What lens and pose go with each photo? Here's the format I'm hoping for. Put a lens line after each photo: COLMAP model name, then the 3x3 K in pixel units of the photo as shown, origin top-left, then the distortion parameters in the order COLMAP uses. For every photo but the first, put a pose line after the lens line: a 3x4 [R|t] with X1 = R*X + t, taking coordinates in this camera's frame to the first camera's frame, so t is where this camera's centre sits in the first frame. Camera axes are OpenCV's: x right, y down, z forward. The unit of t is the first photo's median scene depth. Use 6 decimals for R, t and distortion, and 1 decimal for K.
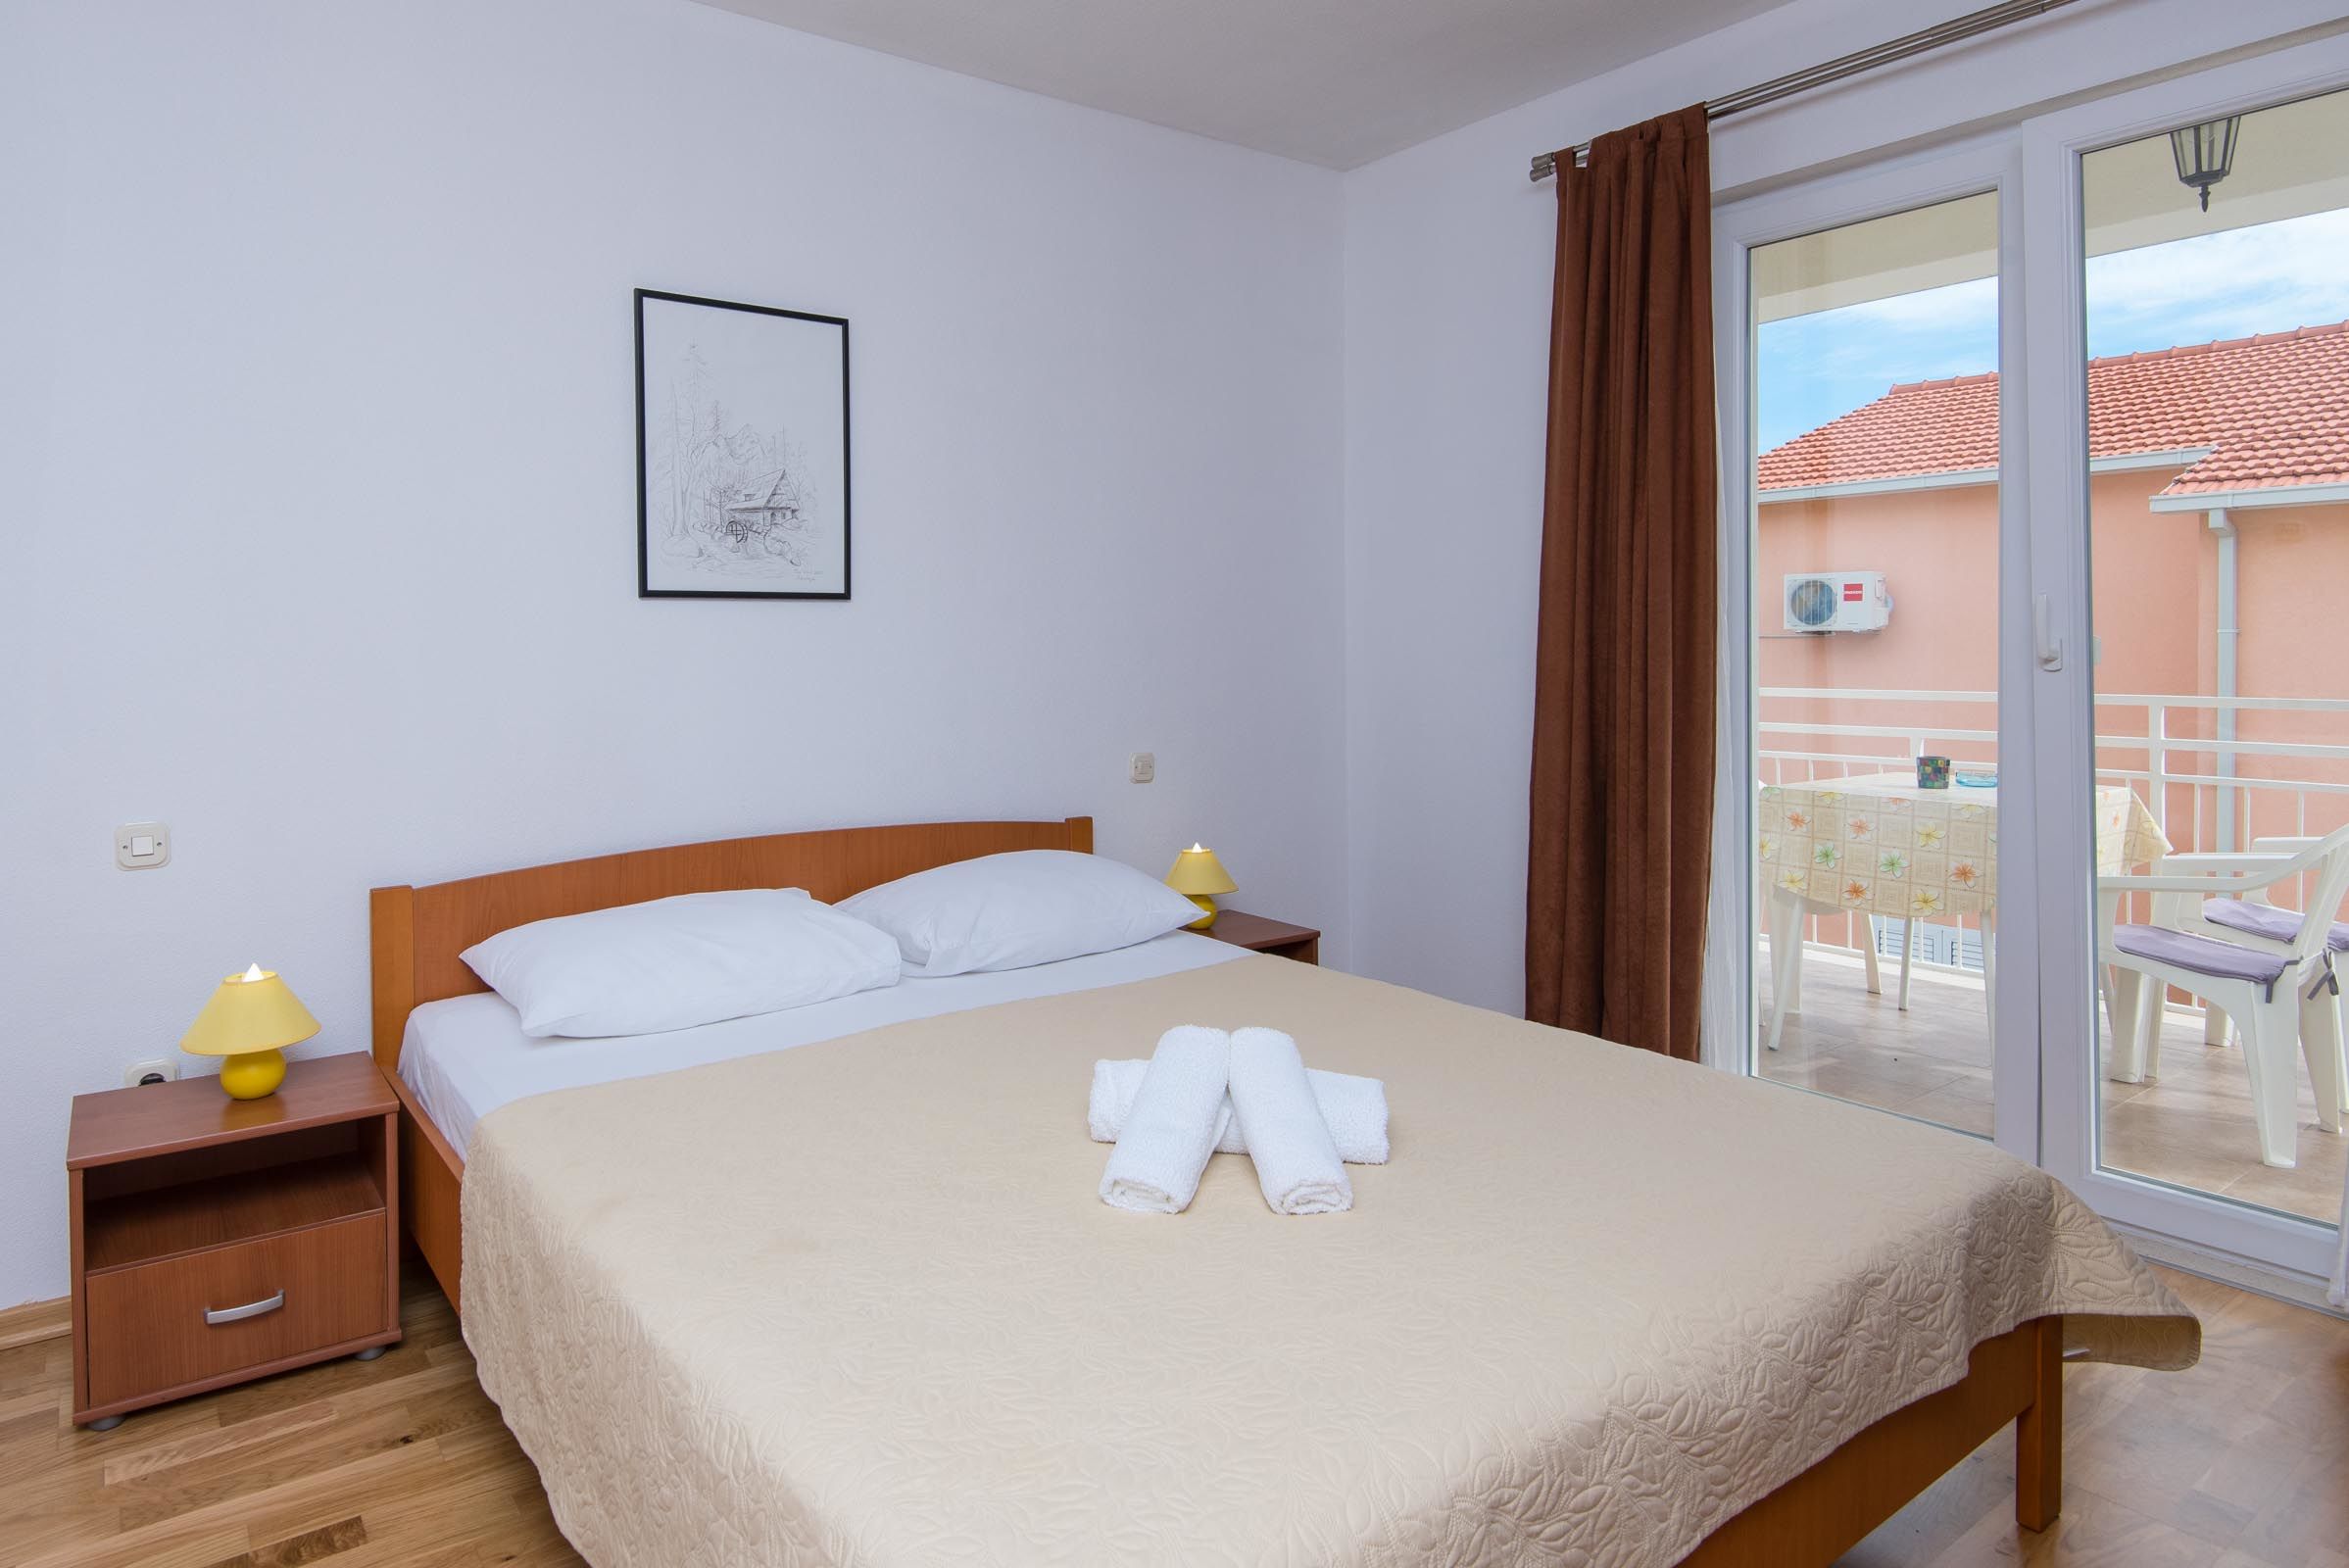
lens RADIAL K [[1194.5, 0, 1114.8], [0, 1194.5, 726.5], [0, 0, 1]] dist [0.031116, -0.023172]
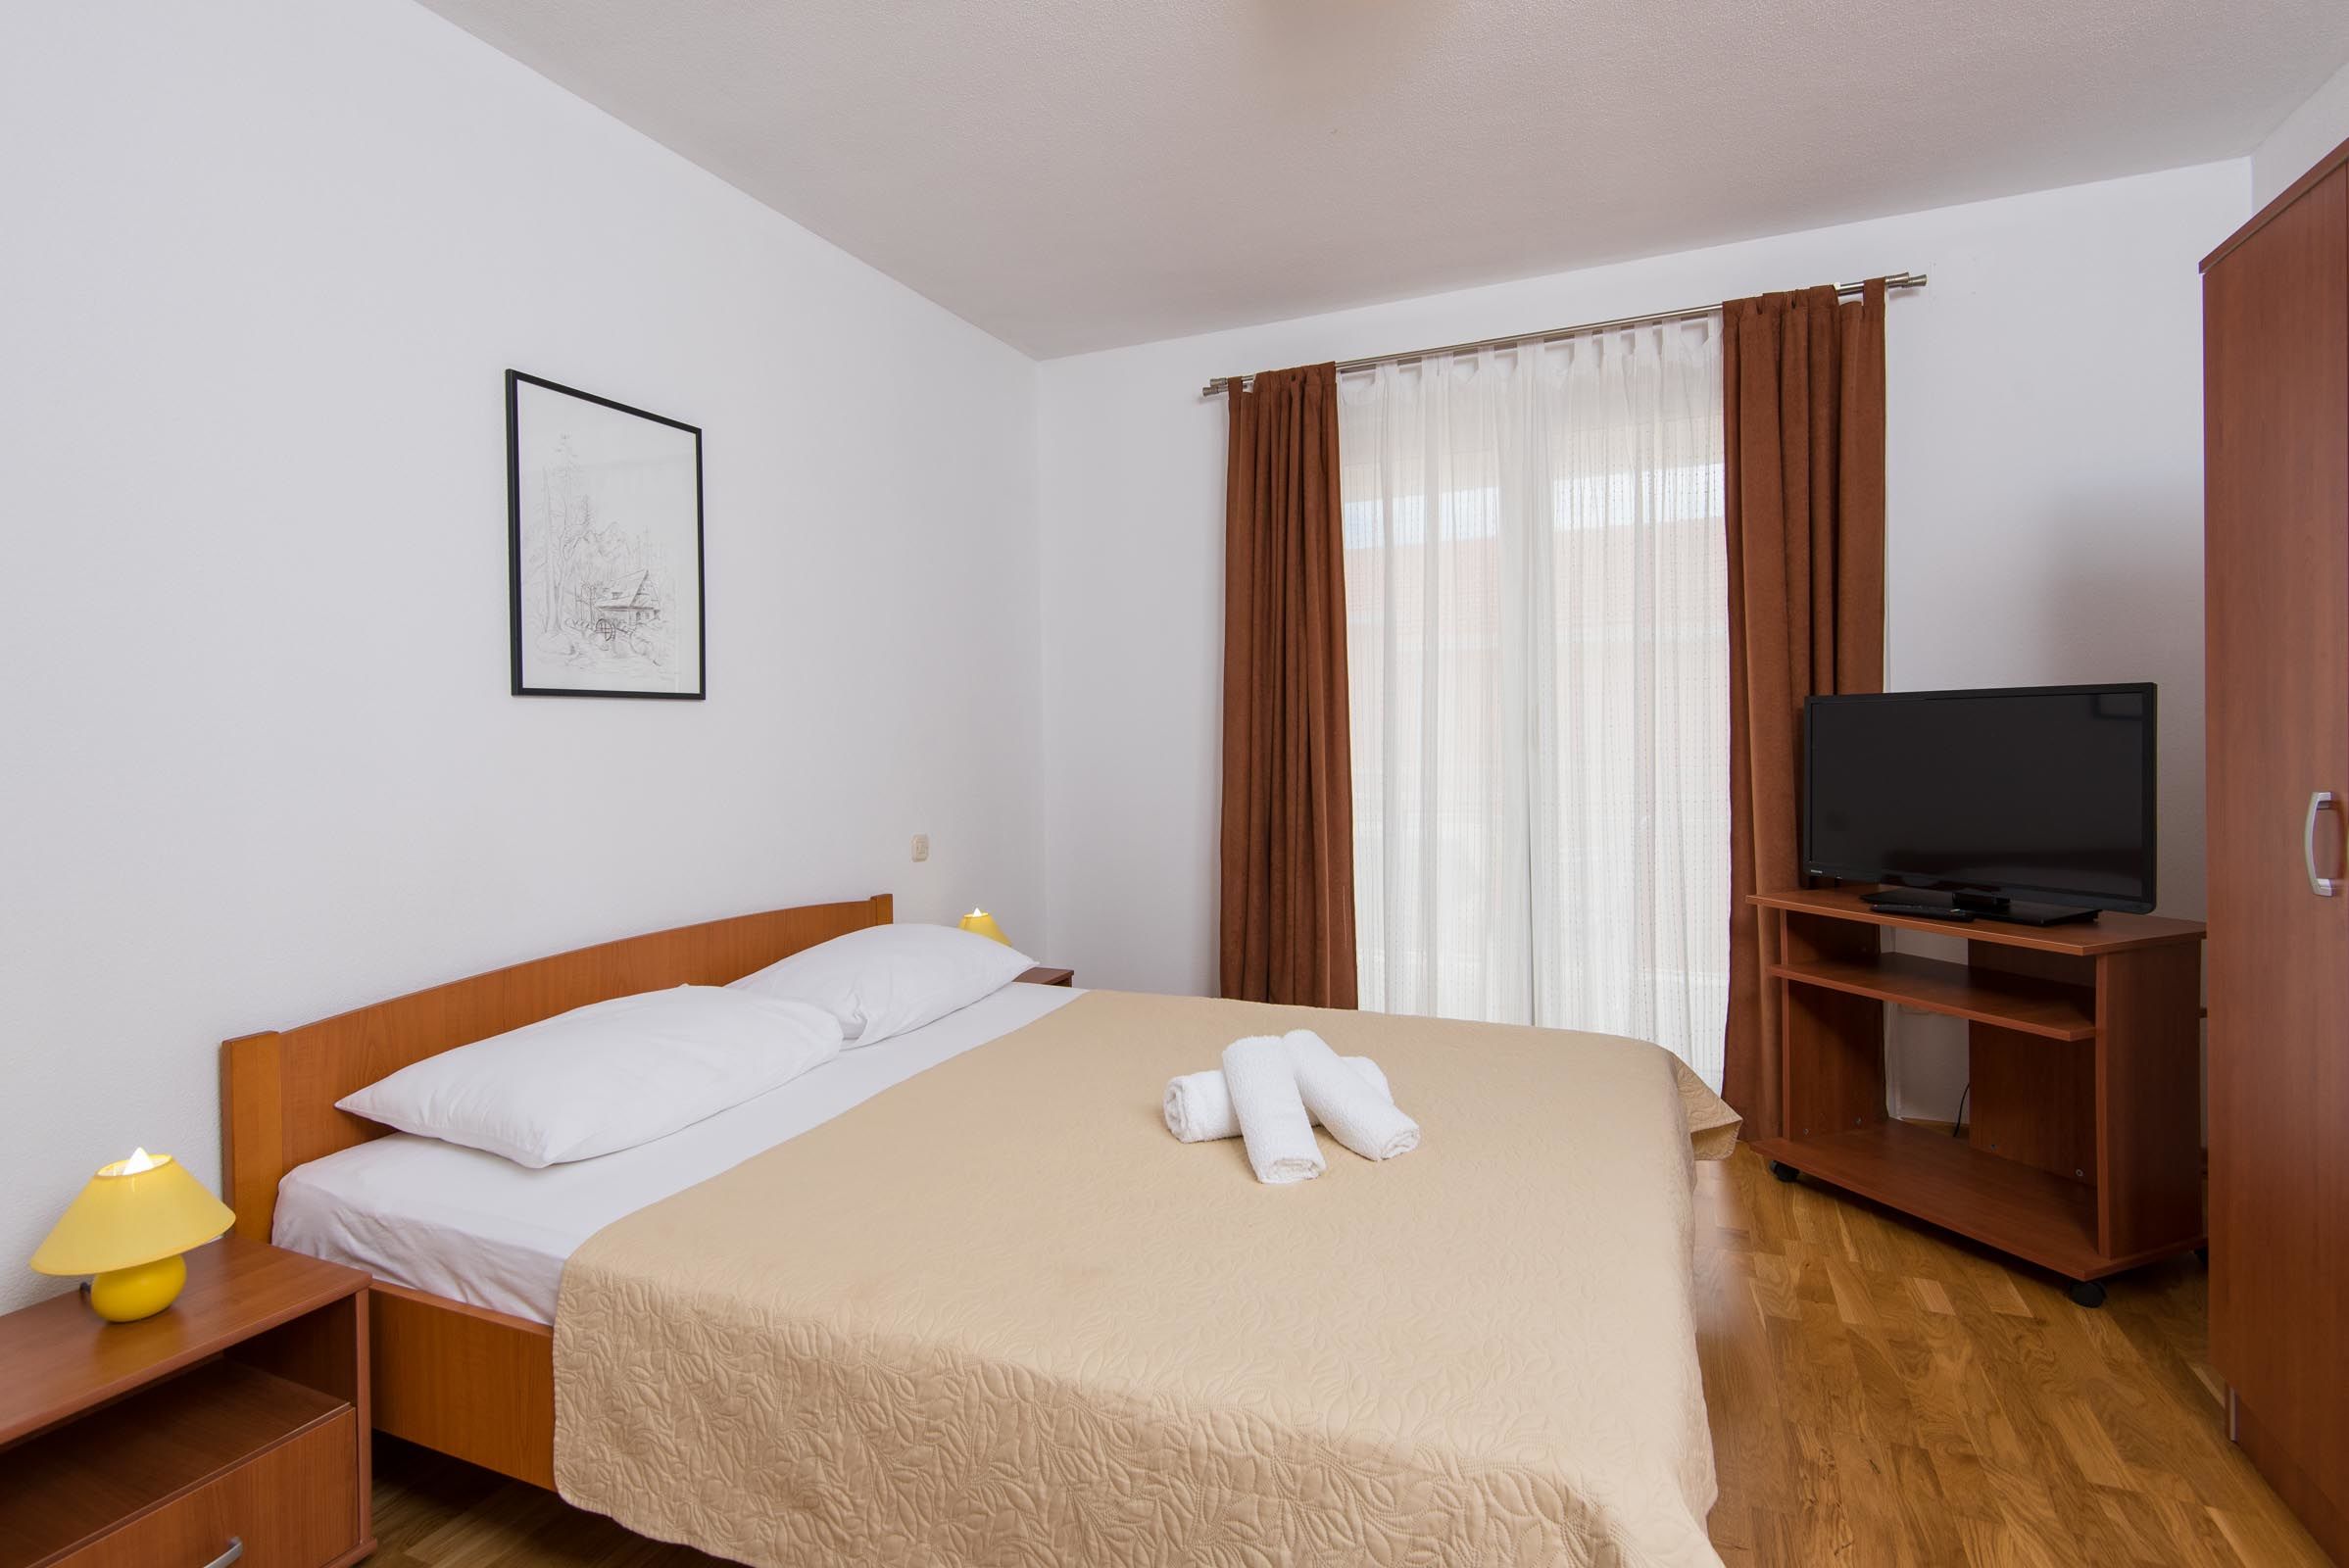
lens RADIAL K [[964.6, 0, 1229.1], [0, 964.6, 801.7], [0, 0, 1]] dist [-0.000490, -0.000063]
pose [[0.879553, -0.041724, 0.473968, -0.241906], [0.044582, 0.998992, 0.005211, -0.002602], [-0.473708, 0.016547, 0.880526, 0.060744]]
